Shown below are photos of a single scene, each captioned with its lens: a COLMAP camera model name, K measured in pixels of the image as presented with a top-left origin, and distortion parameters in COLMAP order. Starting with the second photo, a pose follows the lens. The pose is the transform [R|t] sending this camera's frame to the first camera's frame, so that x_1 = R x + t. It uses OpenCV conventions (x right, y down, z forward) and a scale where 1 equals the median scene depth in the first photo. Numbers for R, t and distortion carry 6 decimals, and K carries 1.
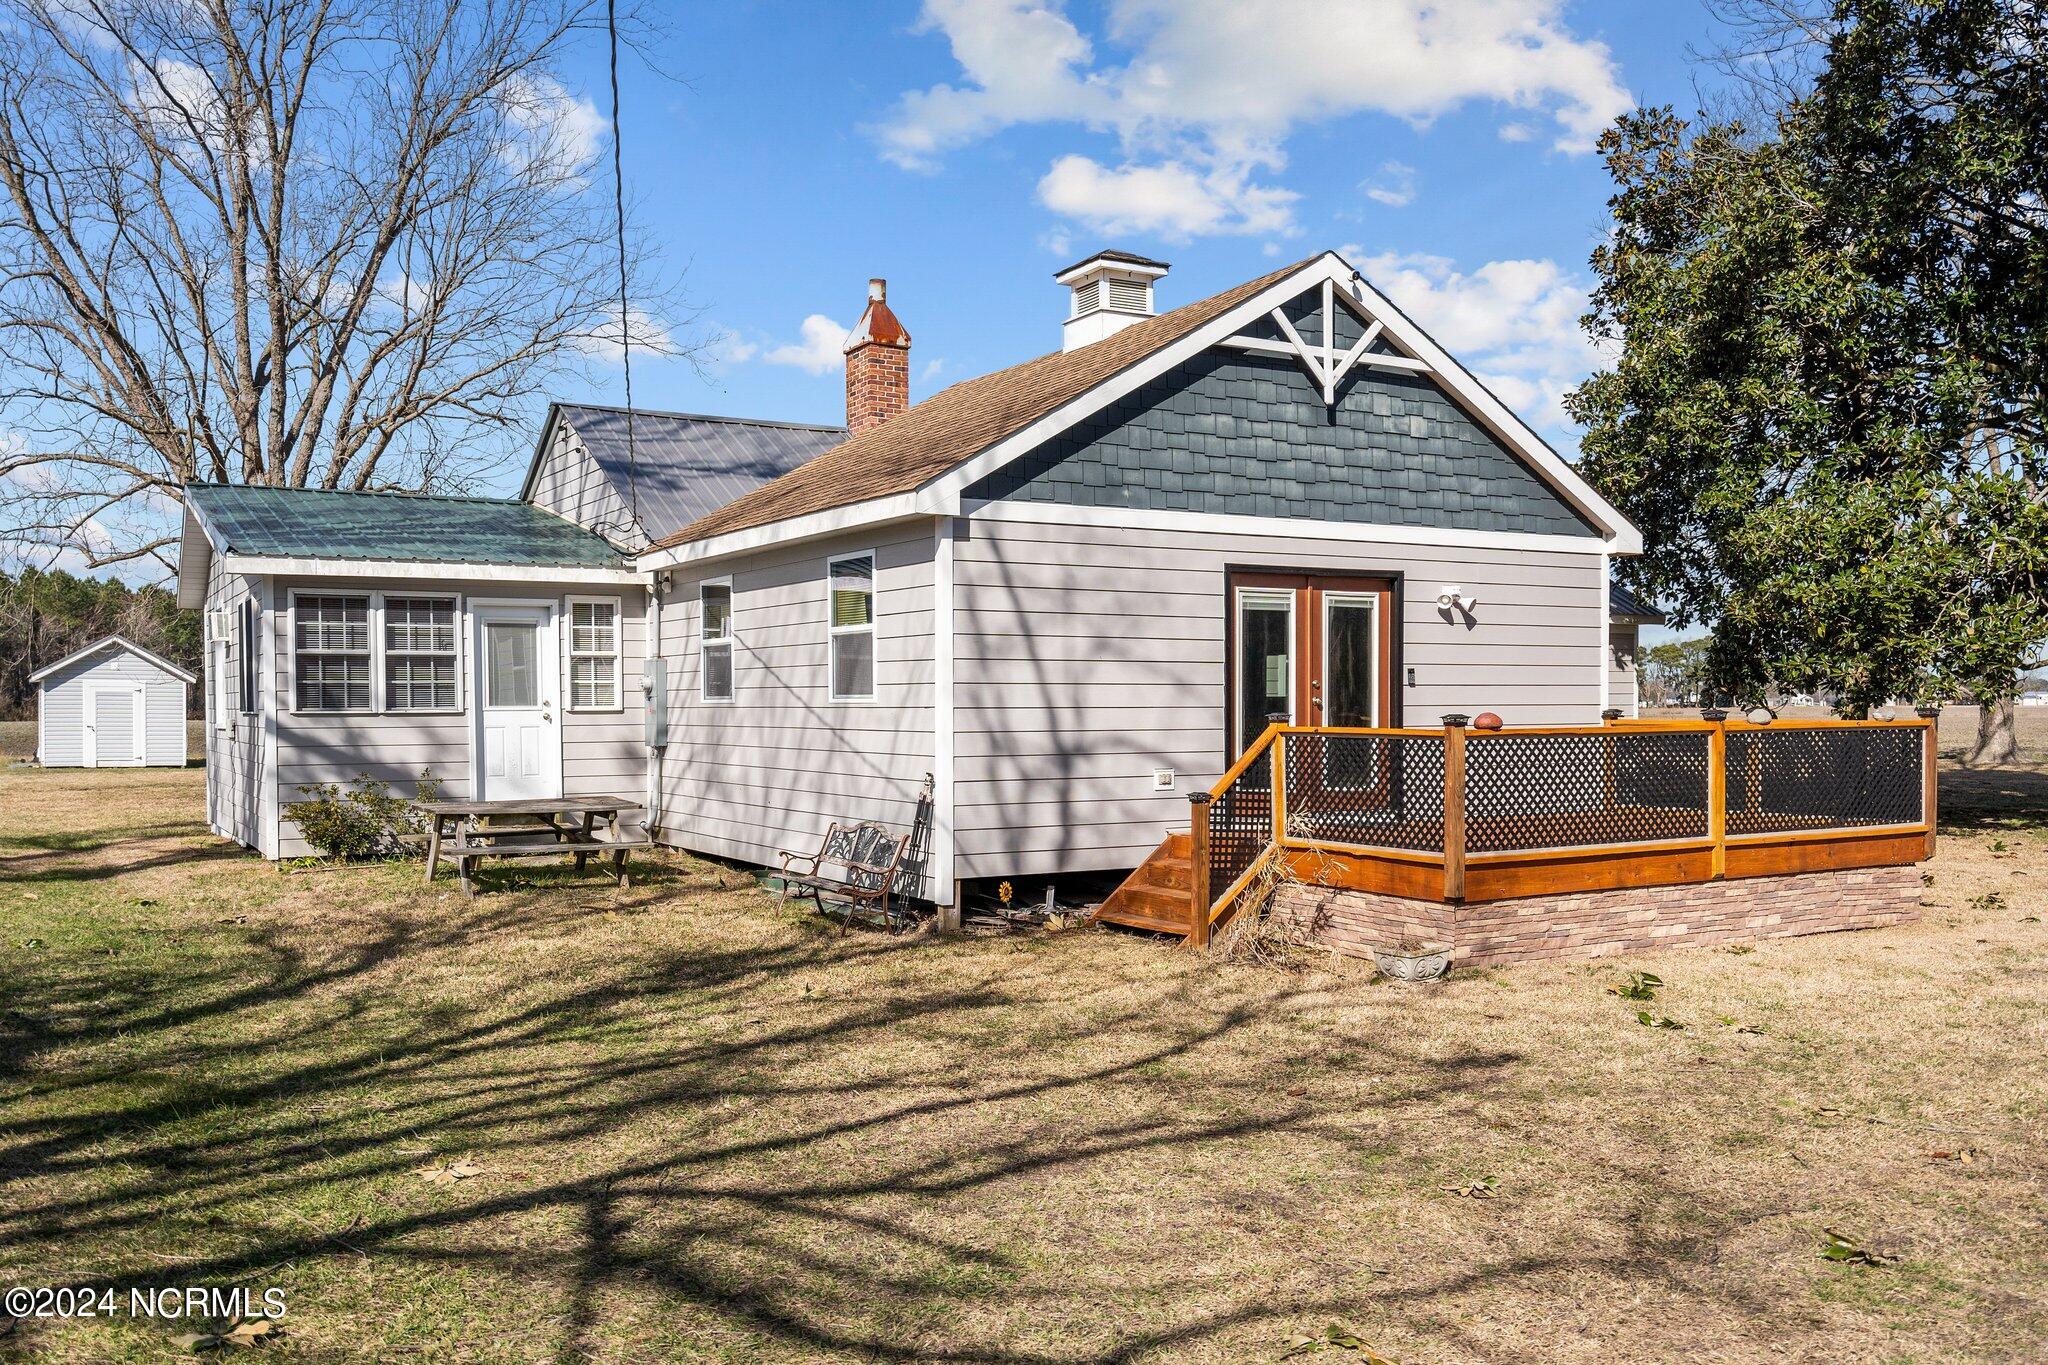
lens RADIAL K [[1696.2, 0, 1001.9], [0, 1696.2, 748.4], [0, 0, 1]] dist [-0.003363, -0.006065]
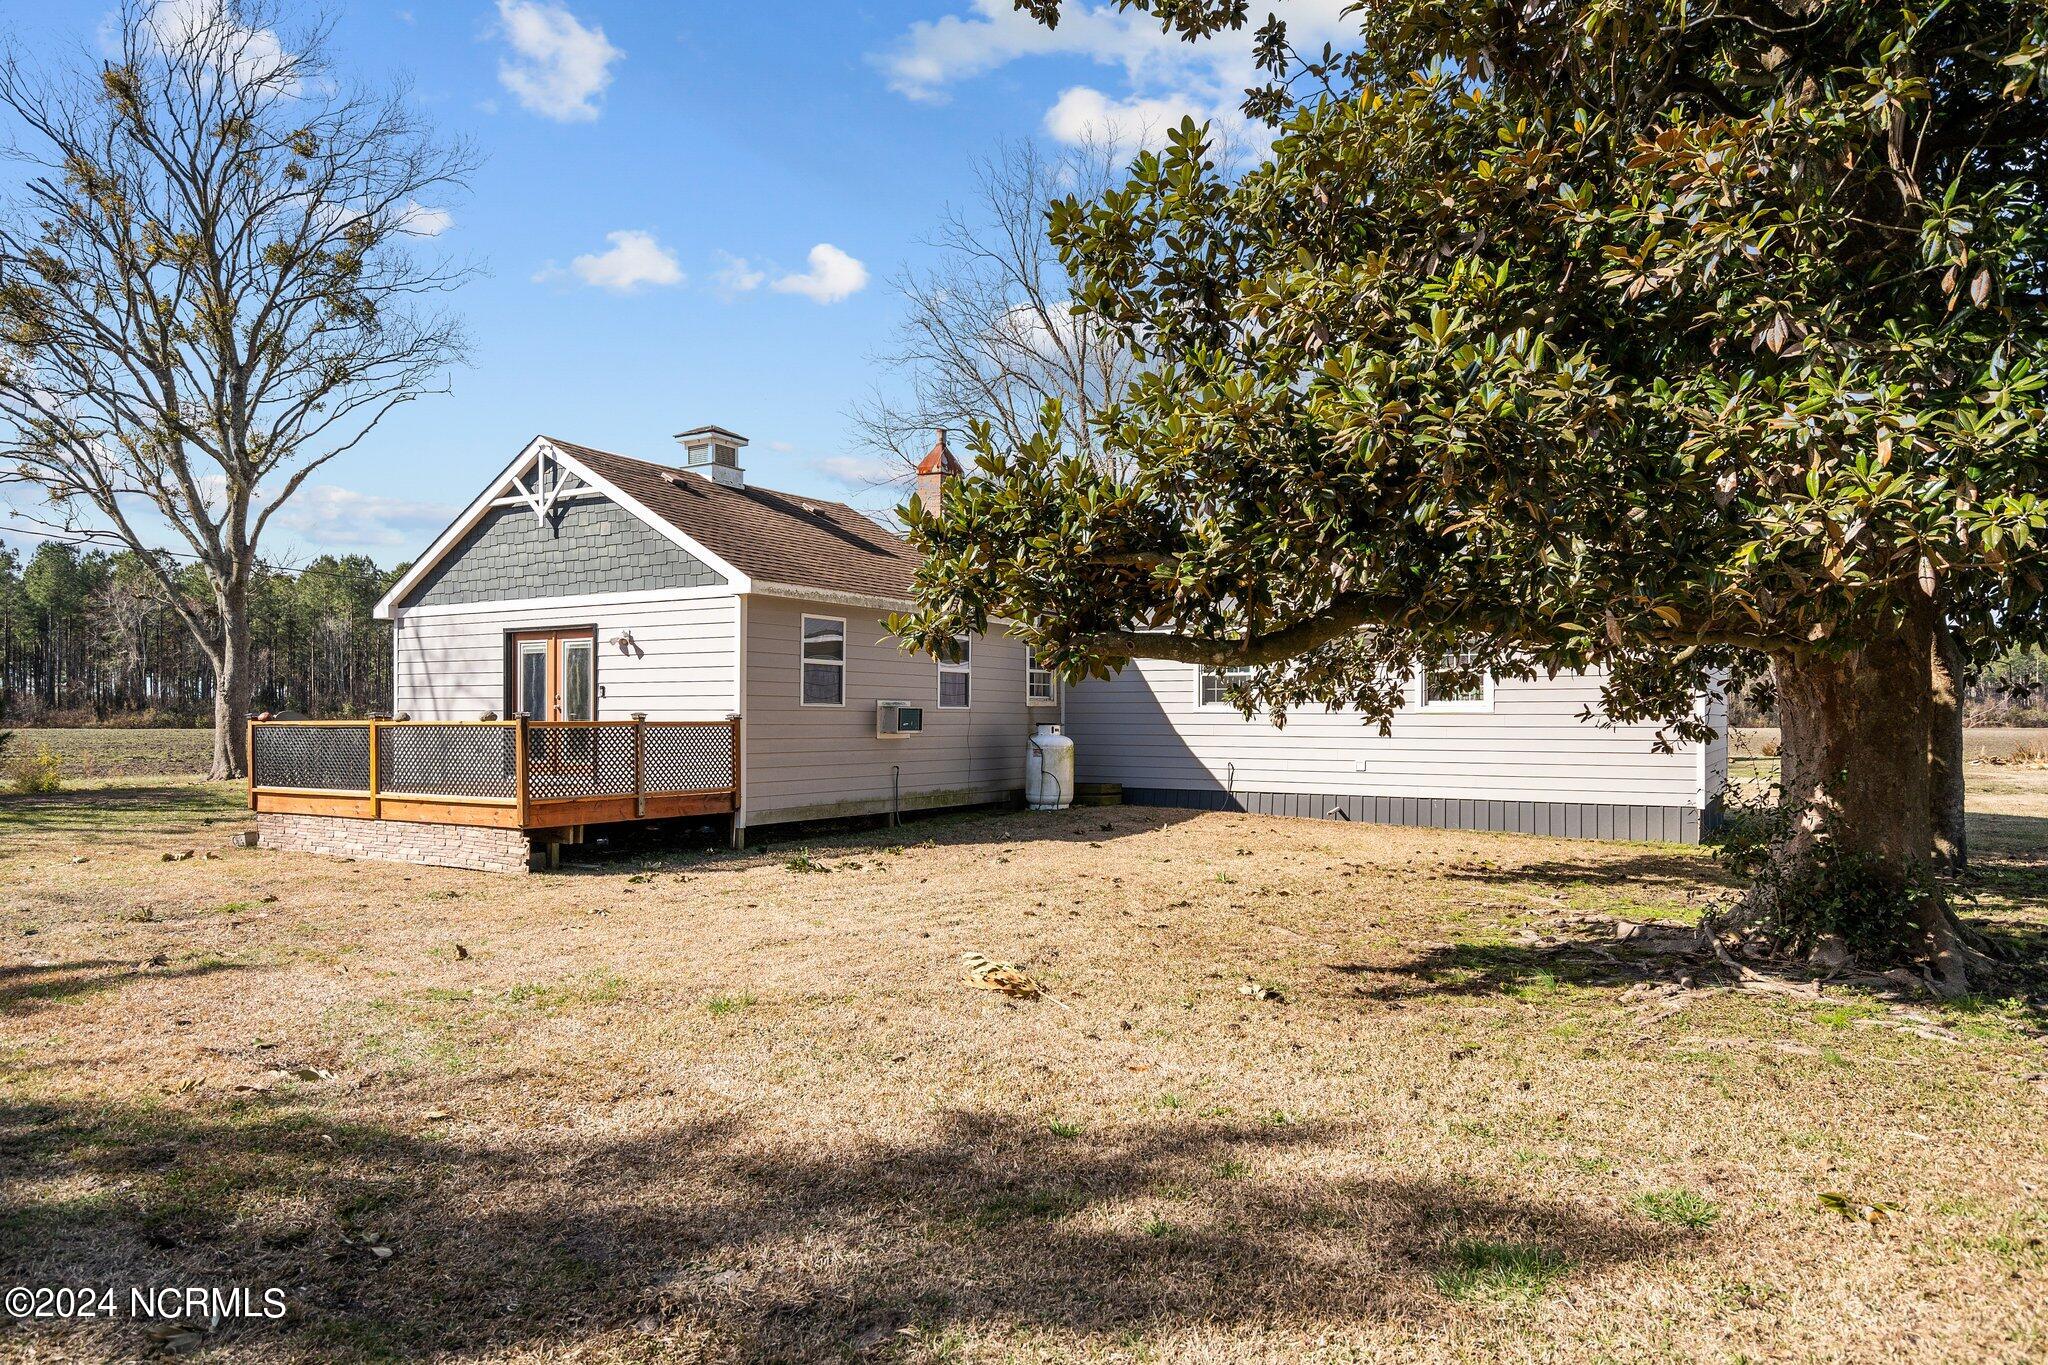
lens RADIAL K [[1271.5, 0, 1013.5], [0, 1271.5, 707.9], [0, 0, 1]] dist [-0.007058, 0.000095]
pose [[0.493527, -0.003413, -0.869724, 1.437767], [-0.025784, 0.999495, -0.018554, -0.015873], [0.869348, 0.031582, 0.493190, 0.766466]]
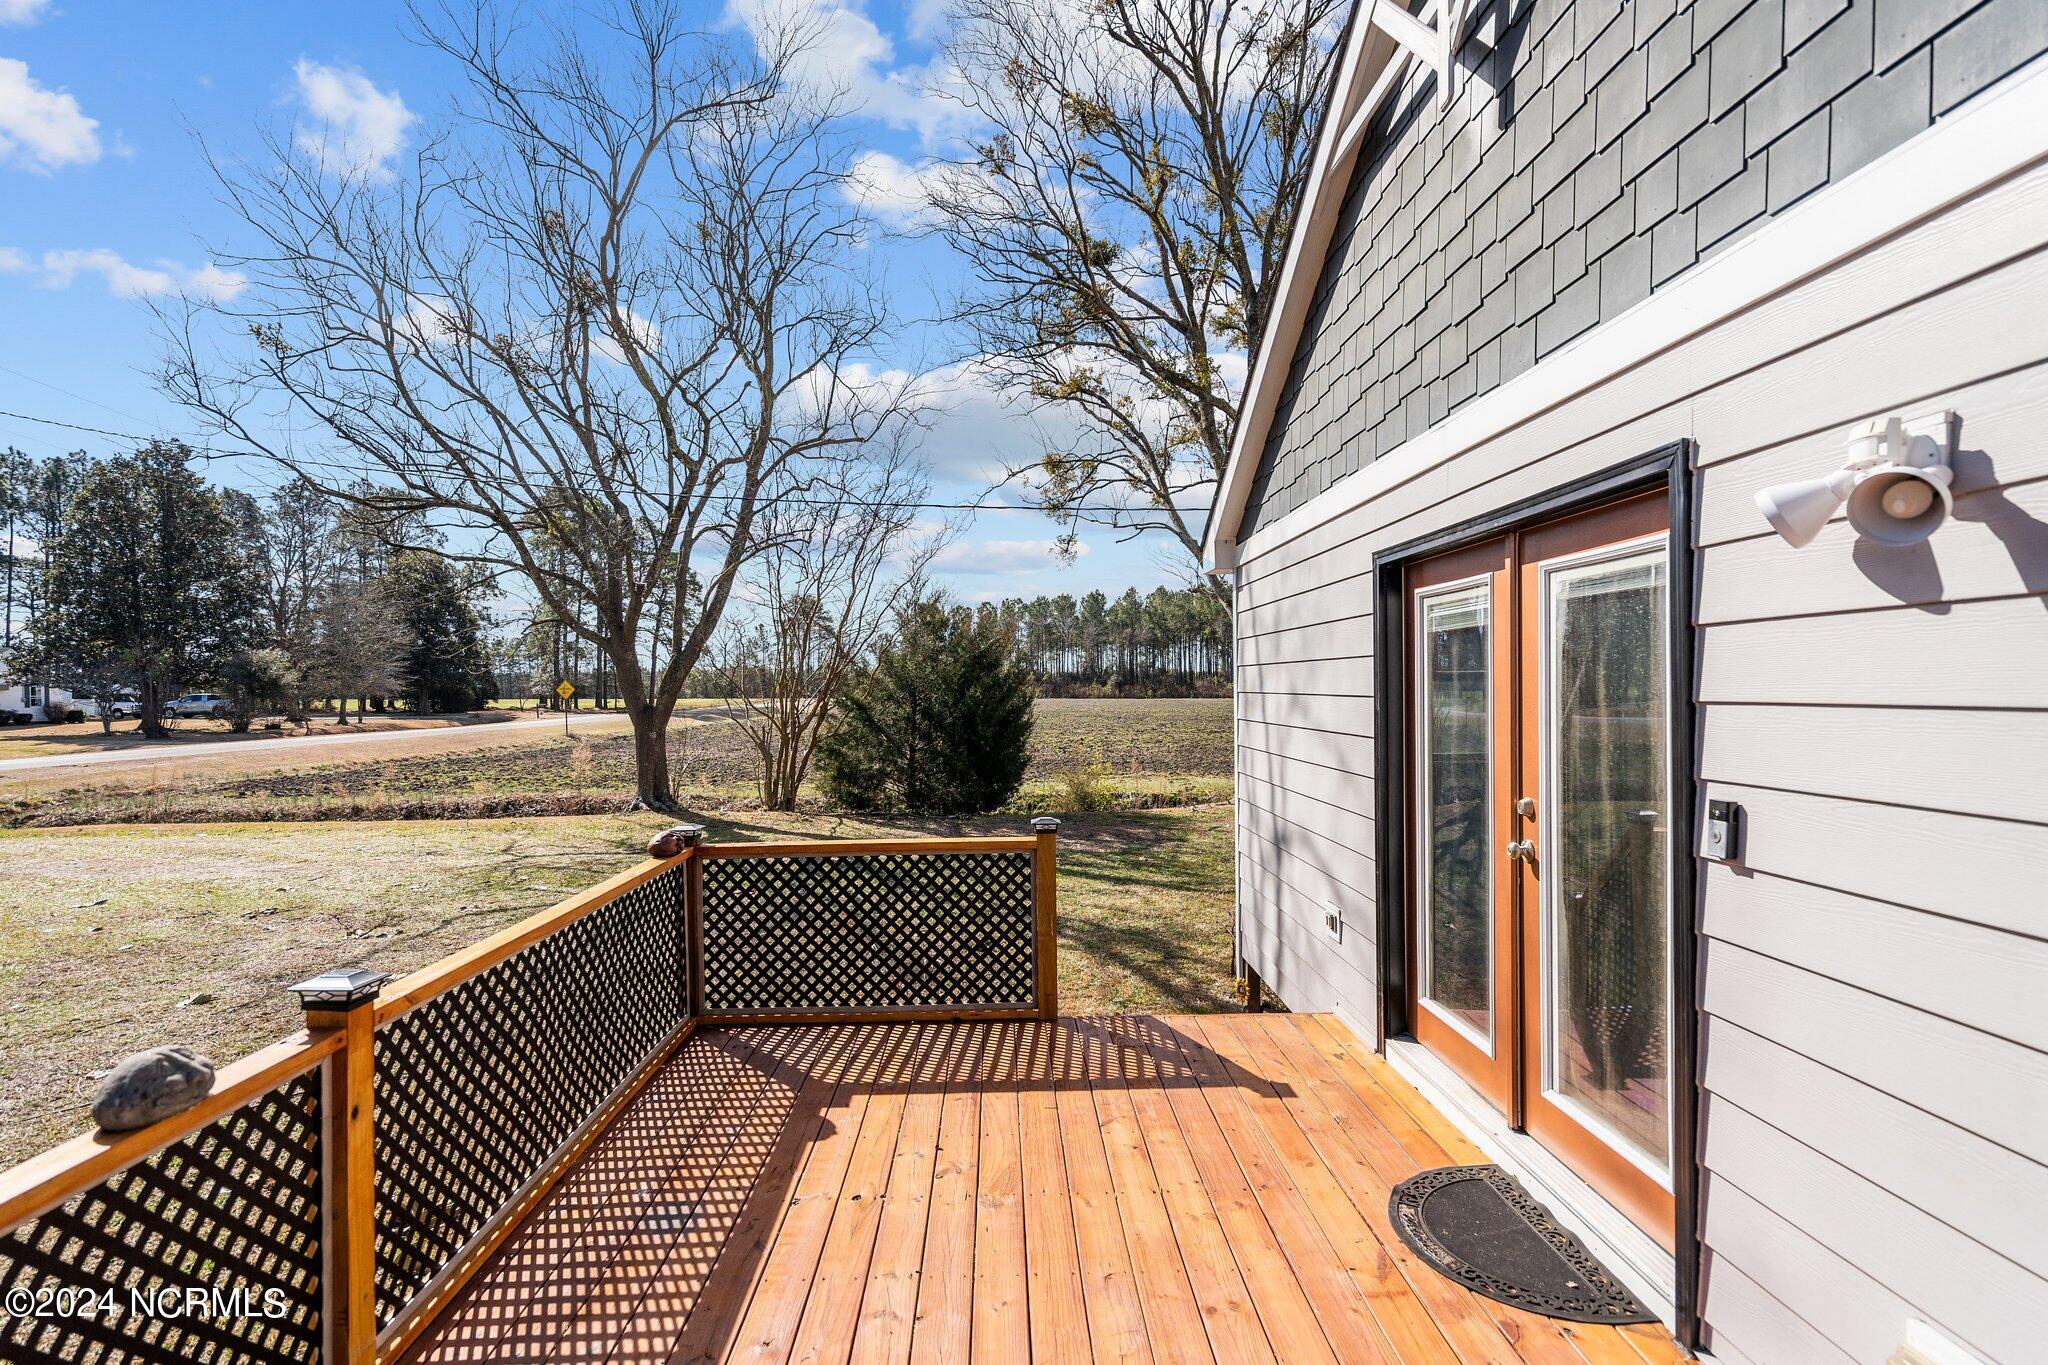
lens RADIAL K [[971.8, 0, 1015.2], [0, 971.8, 695.0], [0, 0, 1]] dist [-0.001891, 0.000993]
pose [[-0.474259, 0.012017, -0.880303, 0.428343], [-0.015802, 0.999630, 0.022160, -0.065682], [0.880243, 0.024420, -0.473894, 0.985295]]
